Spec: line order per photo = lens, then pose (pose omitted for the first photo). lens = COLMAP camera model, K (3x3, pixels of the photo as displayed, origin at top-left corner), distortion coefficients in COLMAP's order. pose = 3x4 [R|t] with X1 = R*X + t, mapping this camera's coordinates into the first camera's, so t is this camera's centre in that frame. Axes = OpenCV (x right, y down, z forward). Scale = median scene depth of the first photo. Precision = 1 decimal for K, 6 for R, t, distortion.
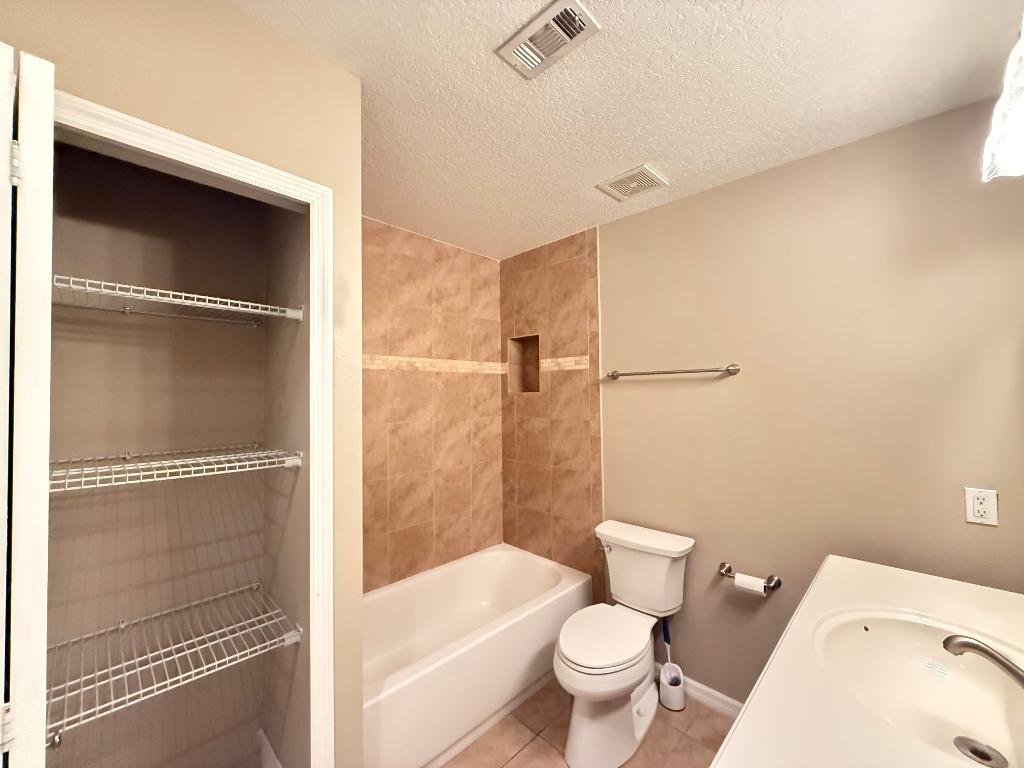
lens RADIAL K [[409.1, 0, 508.0], [0, 409.1, 382.1], [0, 0, 1]] dist [-0.002498, 0.000236]
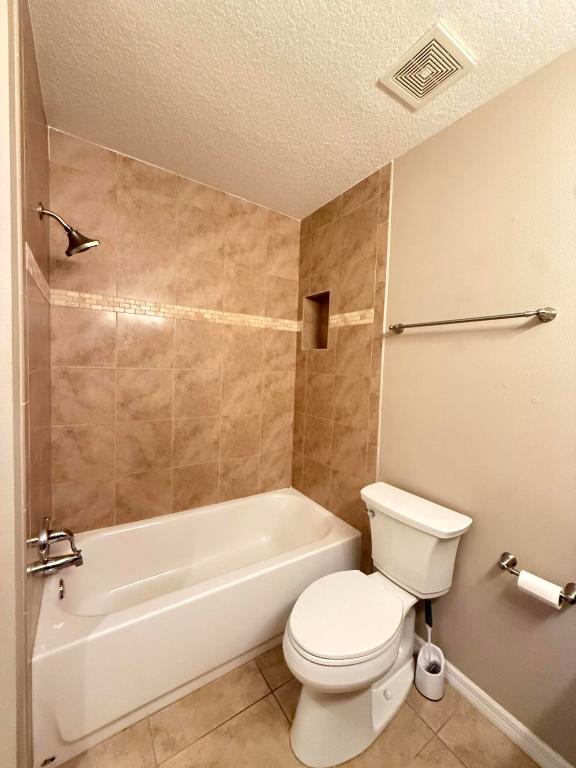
lens RADIAL K [[306.8, 0, 290.7], [0, 306.8, 381.4], [0, 0, 1]] dist [-0.002498, 0.000236]
pose [[0.978660, 0.058287, -0.197047, 0.164498], [-0.042234, 0.995510, 0.084713, 0.051937], [0.201100, -0.074583, 0.976727, 0.271728]]
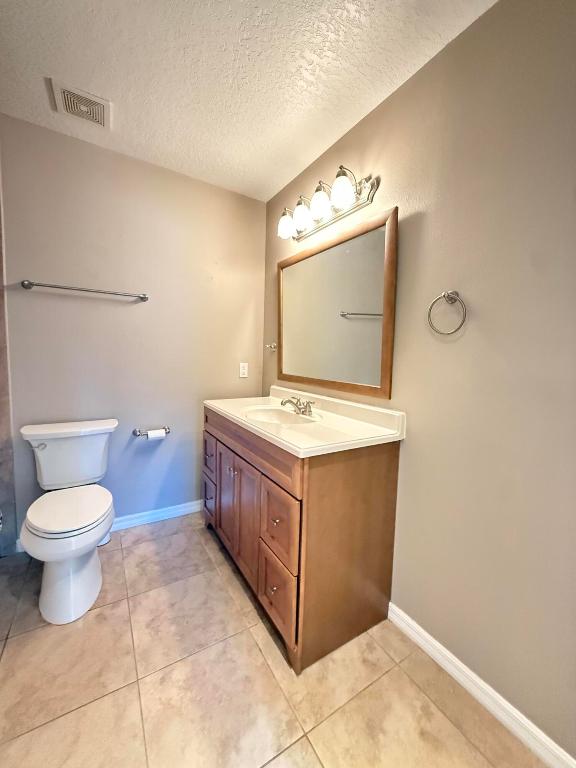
lens RADIAL K [[306.8, 0, 289.1], [0, 306.8, 379.6], [0, 0, 1]] dist [-0.002498, 0.000236]
pose [[0.236227, -0.065021, 0.969520, -0.326627], [-0.064624, 0.994498, 0.082442, 0.110390], [-0.969547, -0.082129, 0.230725, 0.177900]]
